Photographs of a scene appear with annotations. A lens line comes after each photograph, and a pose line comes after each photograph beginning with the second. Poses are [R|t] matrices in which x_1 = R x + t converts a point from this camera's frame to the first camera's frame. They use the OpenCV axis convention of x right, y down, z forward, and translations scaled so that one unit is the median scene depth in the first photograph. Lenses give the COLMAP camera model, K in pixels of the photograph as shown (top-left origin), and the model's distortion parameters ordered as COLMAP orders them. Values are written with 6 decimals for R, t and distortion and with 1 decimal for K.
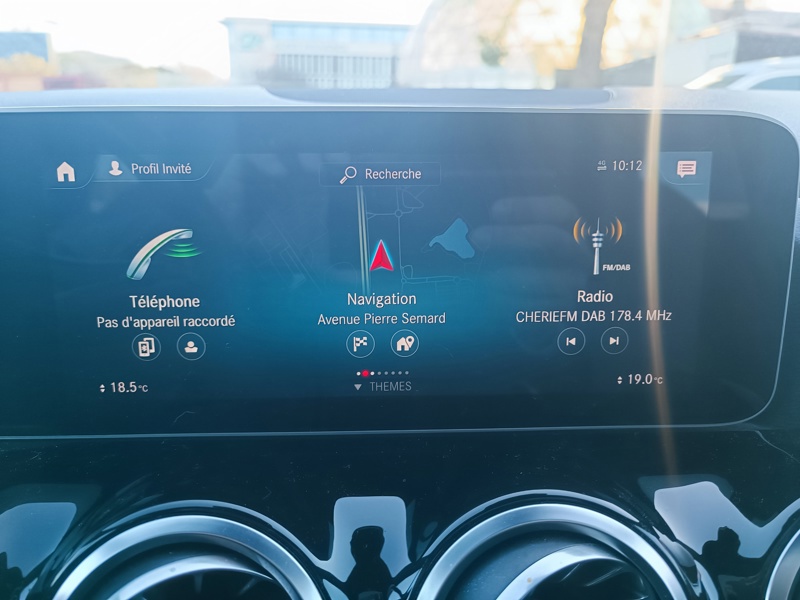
lens RADIAL K [[602.6, 0, 403.3], [0, 602.6, 292.3], [0, 0, 1]] dist [-0.011806, -0.001265]
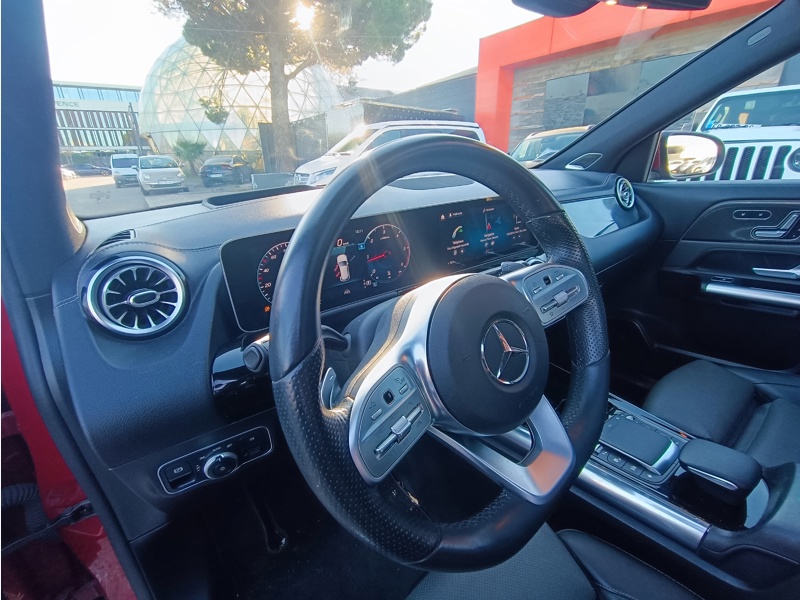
lens RADIAL K [[363.8, 0, 401.4], [0, 363.8, 311.4], [0, 0, 1]] dist [-0.010644, 0.003179]
pose [[0.828067, -0.258866, 0.497286, -2.306137], [0.191911, 0.964311, 0.182414, -0.065238], [-0.526759, -0.055617, 0.848193, -1.212539]]
